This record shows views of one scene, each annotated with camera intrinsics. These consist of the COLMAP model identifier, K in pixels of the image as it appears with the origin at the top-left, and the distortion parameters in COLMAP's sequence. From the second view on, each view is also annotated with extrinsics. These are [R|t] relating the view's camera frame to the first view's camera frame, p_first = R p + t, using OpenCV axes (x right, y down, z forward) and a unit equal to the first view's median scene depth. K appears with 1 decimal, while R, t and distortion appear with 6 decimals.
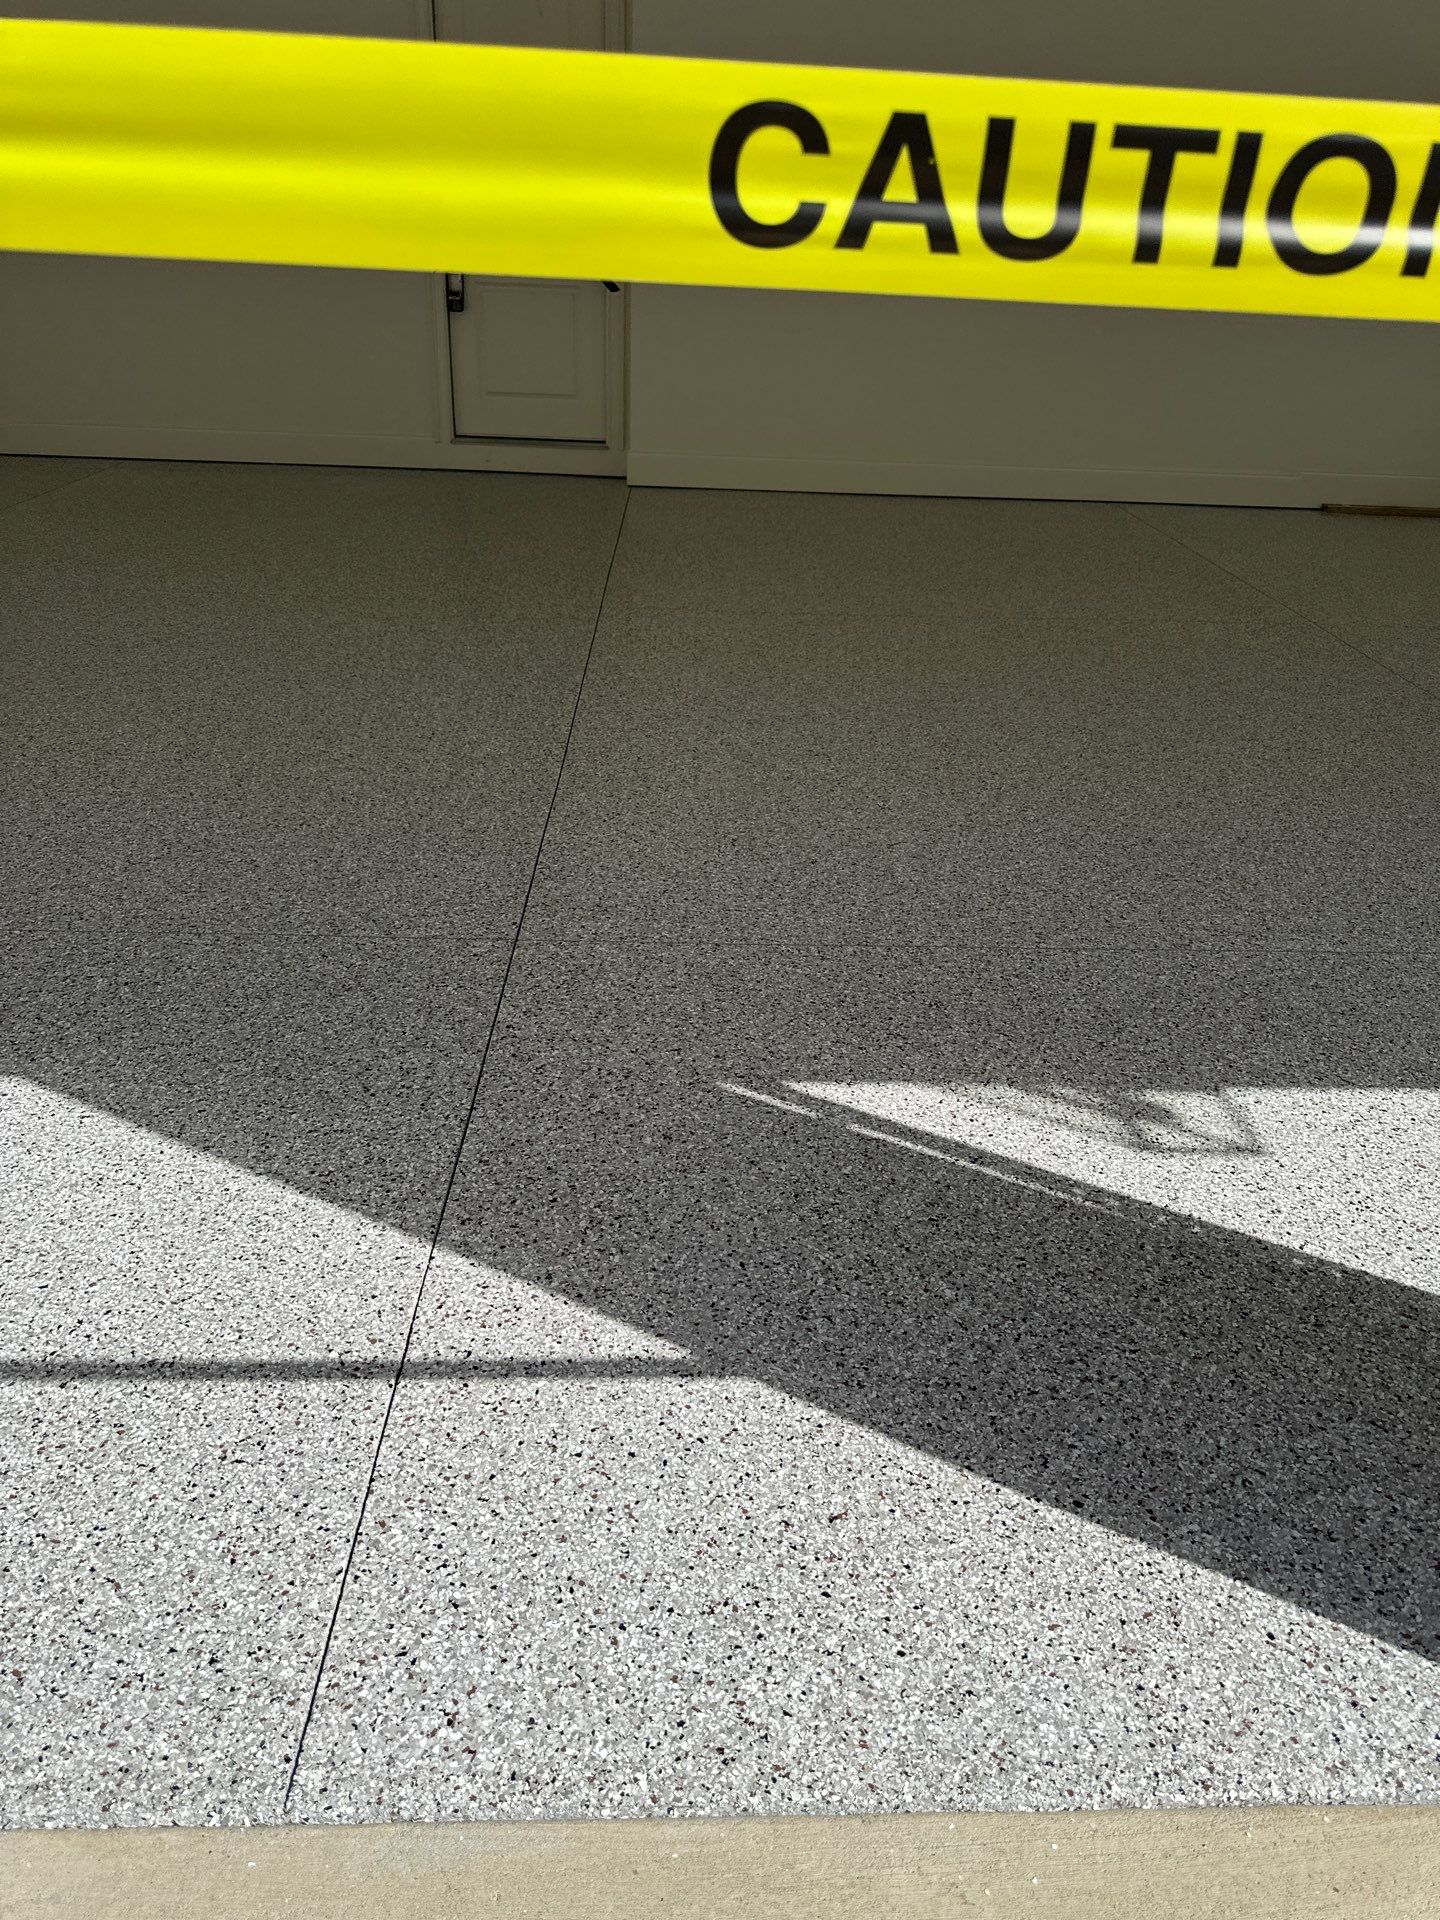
lens RADIAL K [[1350.9, 0, 736.5], [0, 1350.9, 945.6], [0, 0, 1]] dist [0.071777, -0.081889]
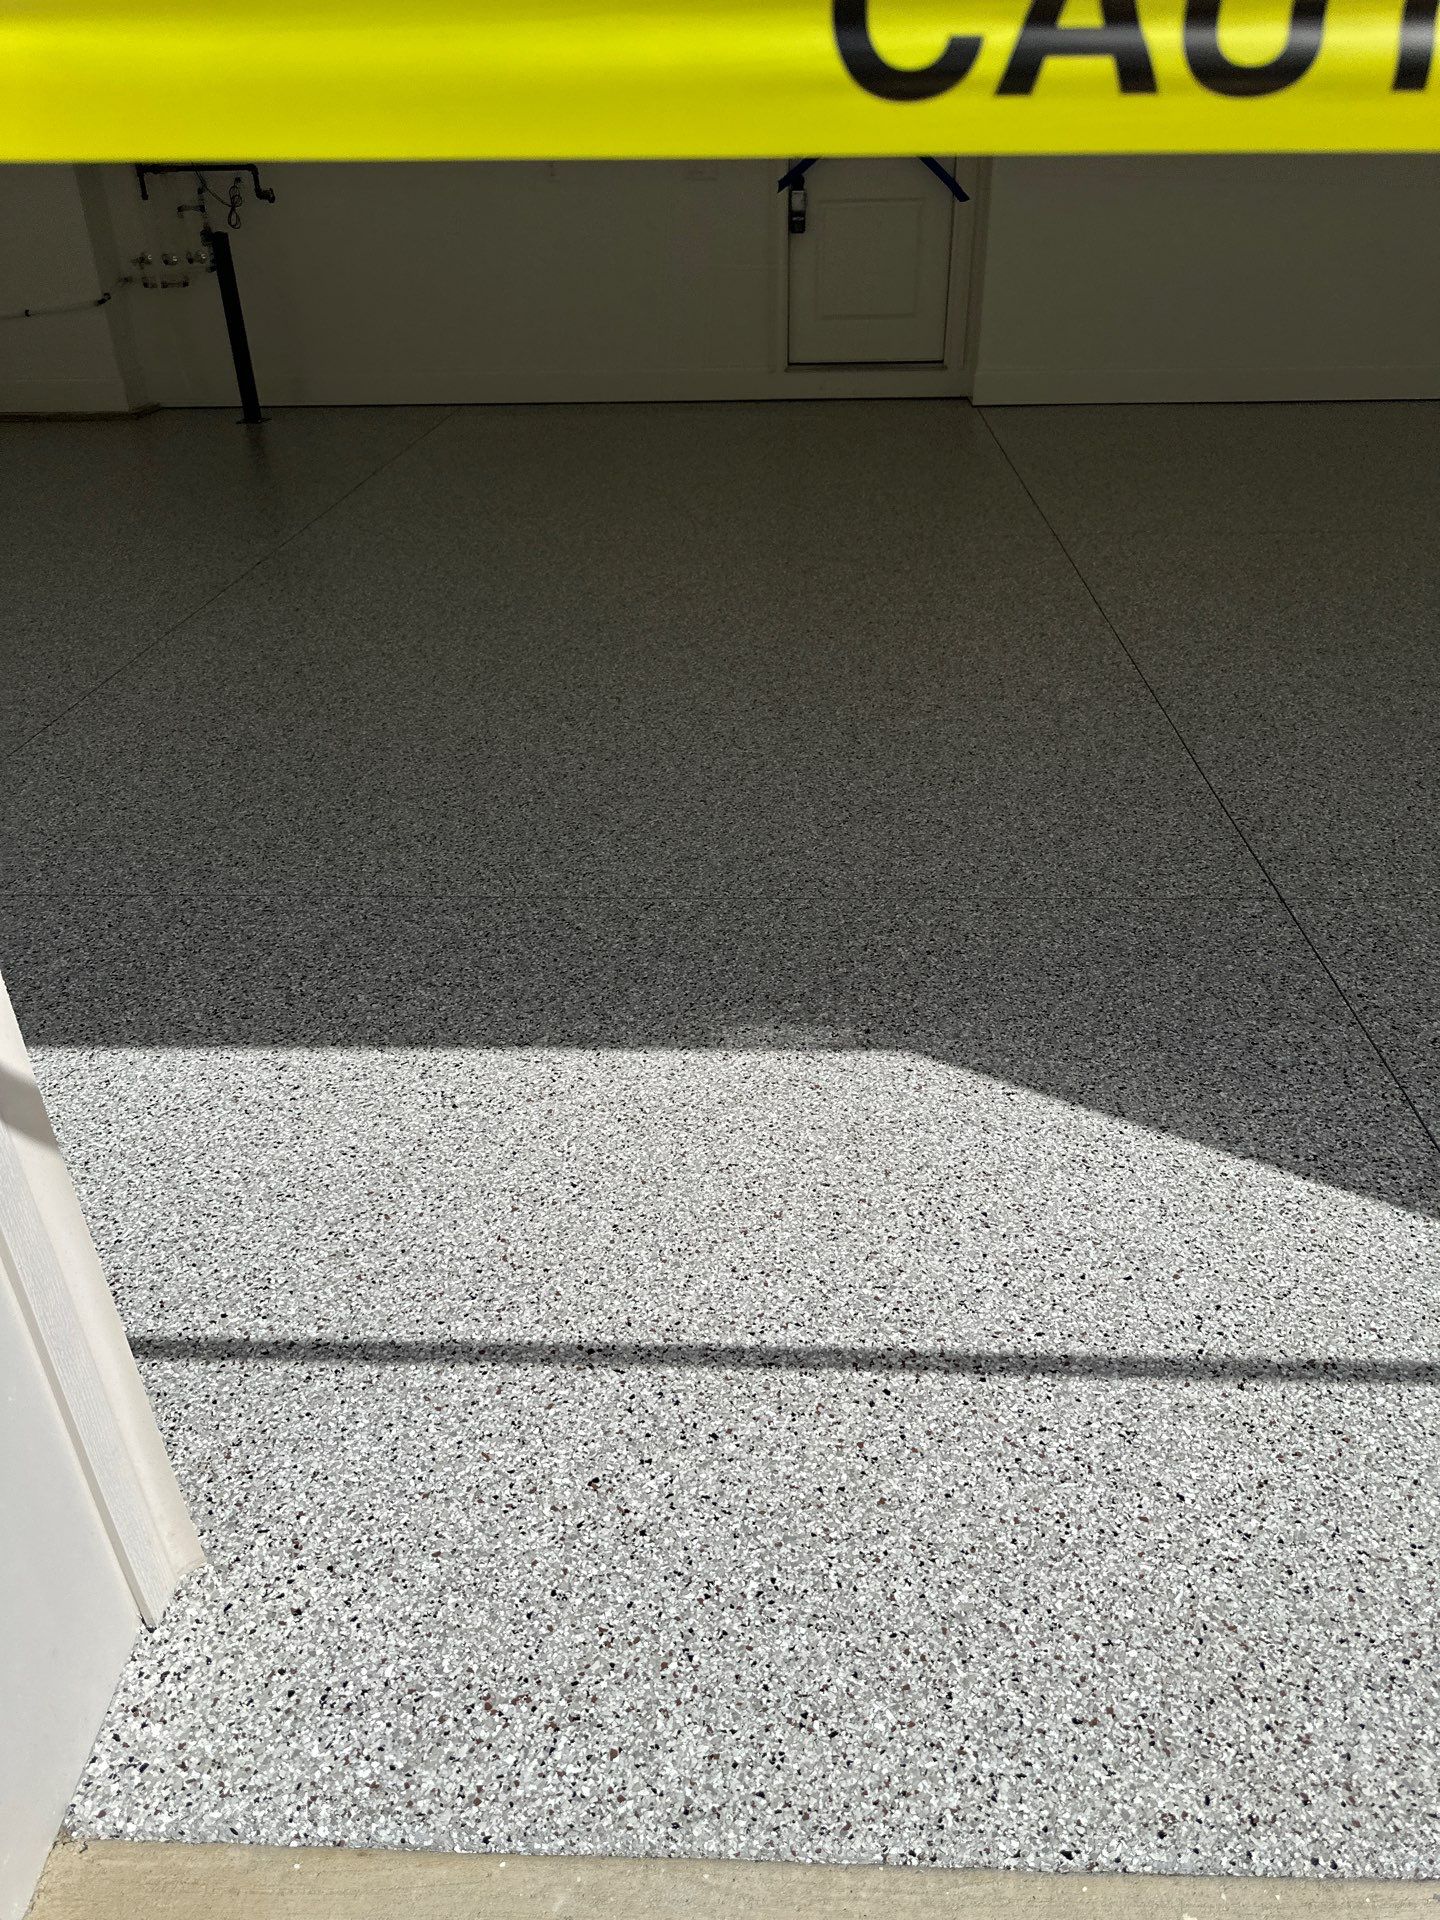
lens RADIAL K [[1350.9, 0, 681.9], [0, 1350.9, 956.3], [0, 0, 1]] dist [0.071777, -0.081889]
pose [[0.994335, -0.013057, -0.105483, -0.486977], [0.018994, 0.998280, 0.055473, -0.025223], [0.104577, -0.057162, 0.992873, 0.015983]]
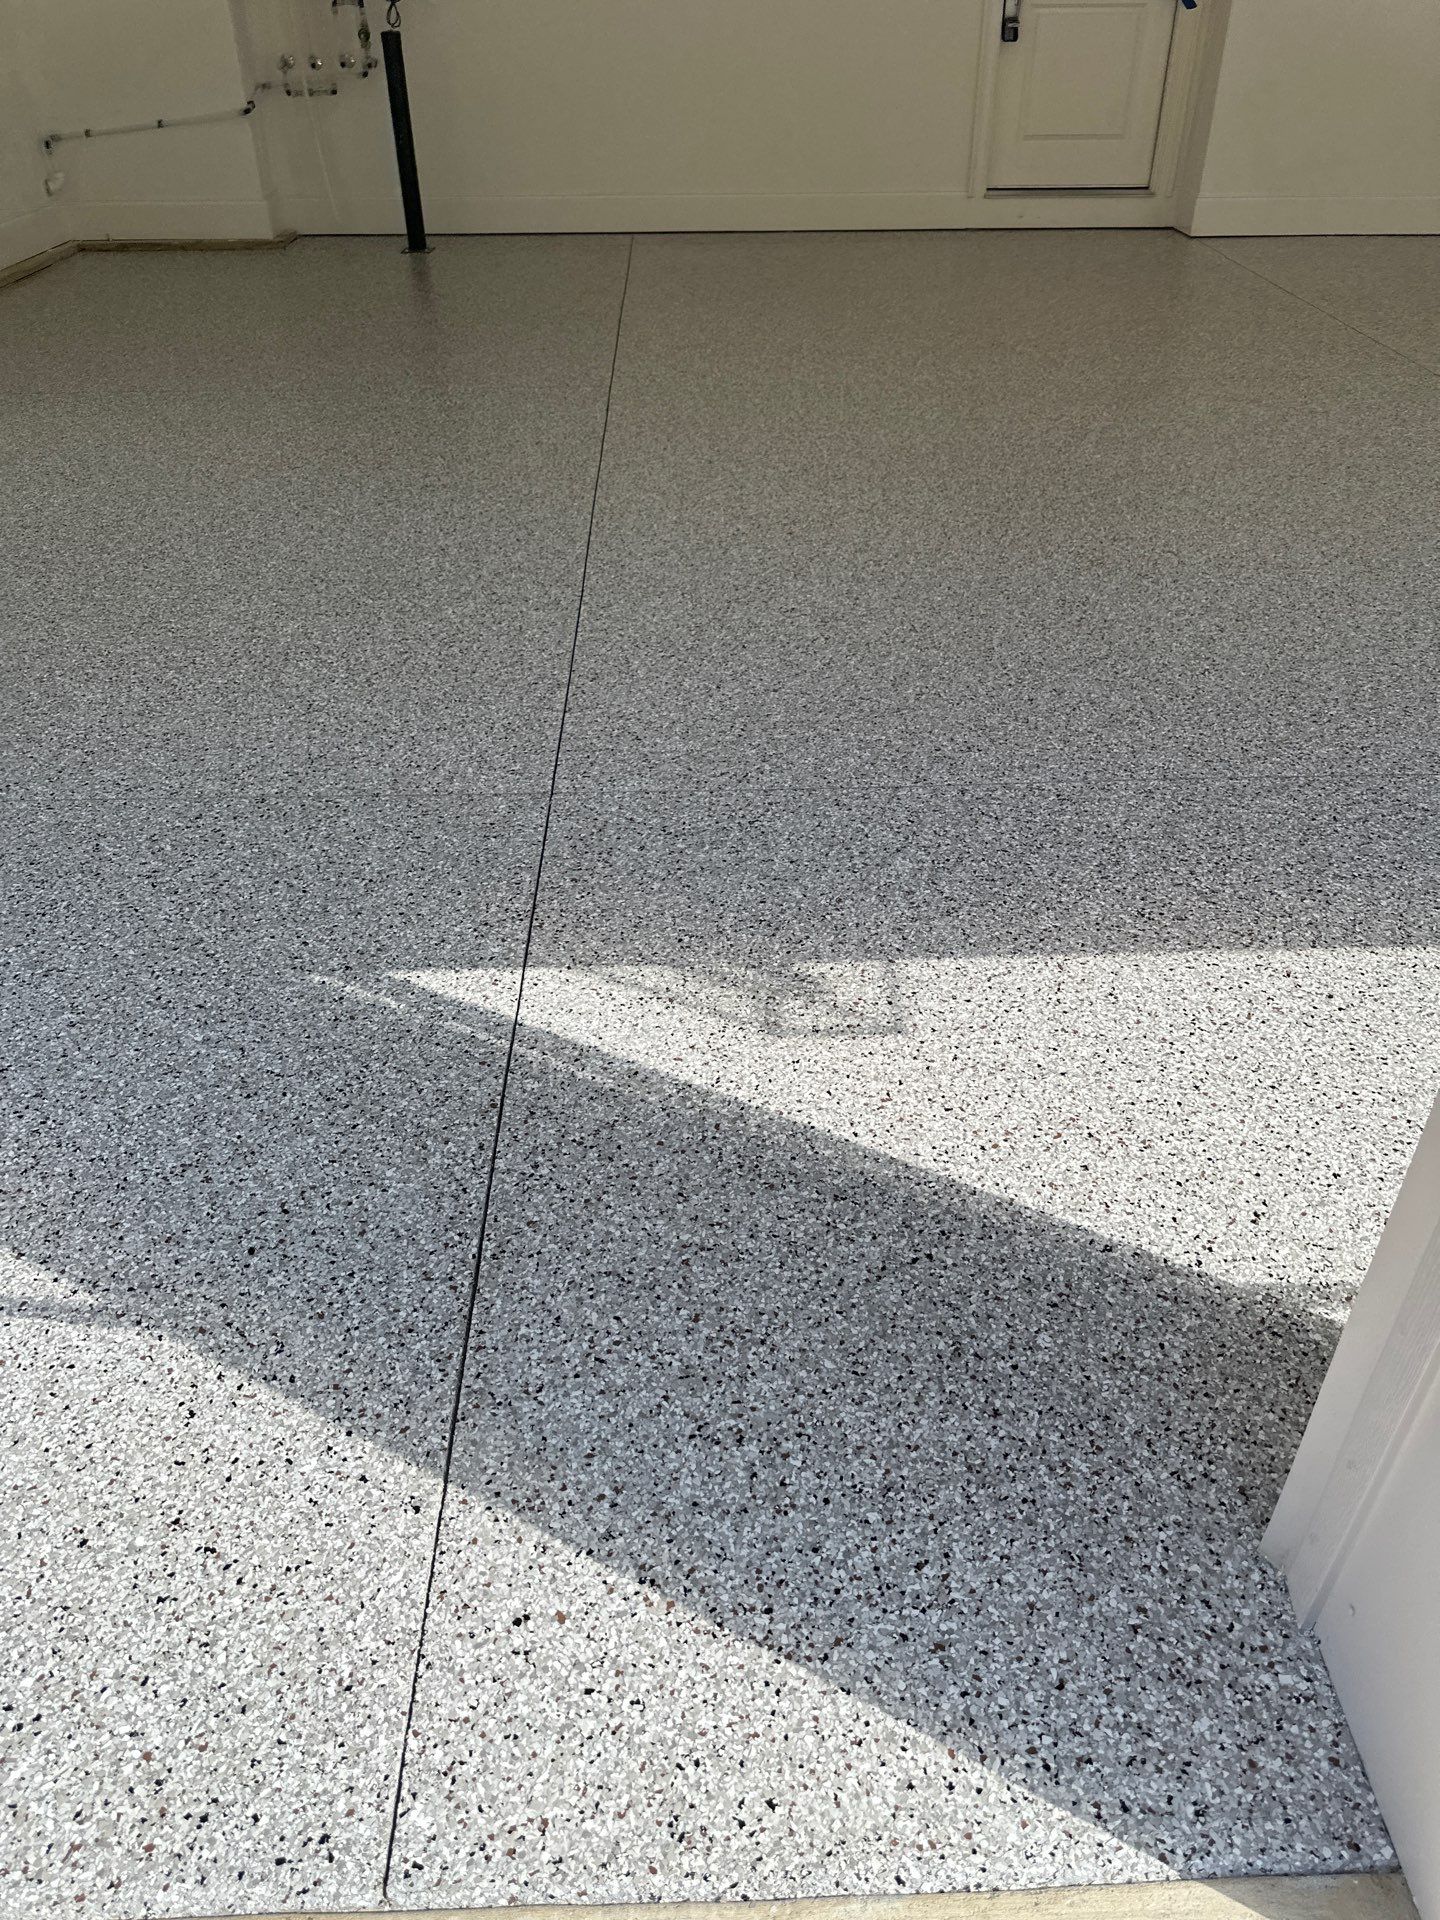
lens RADIAL K [[1350.9, 0, 714.6], [0, 1350.9, 957.7], [0, 0, 1]] dist [0.071777, -0.081889]
pose [[0.998869, -0.038157, -0.028359, -1.000288], [0.042112, 0.986964, 0.155332, -0.050336], [0.022062, -0.156350, 0.987455, 0.049018]]
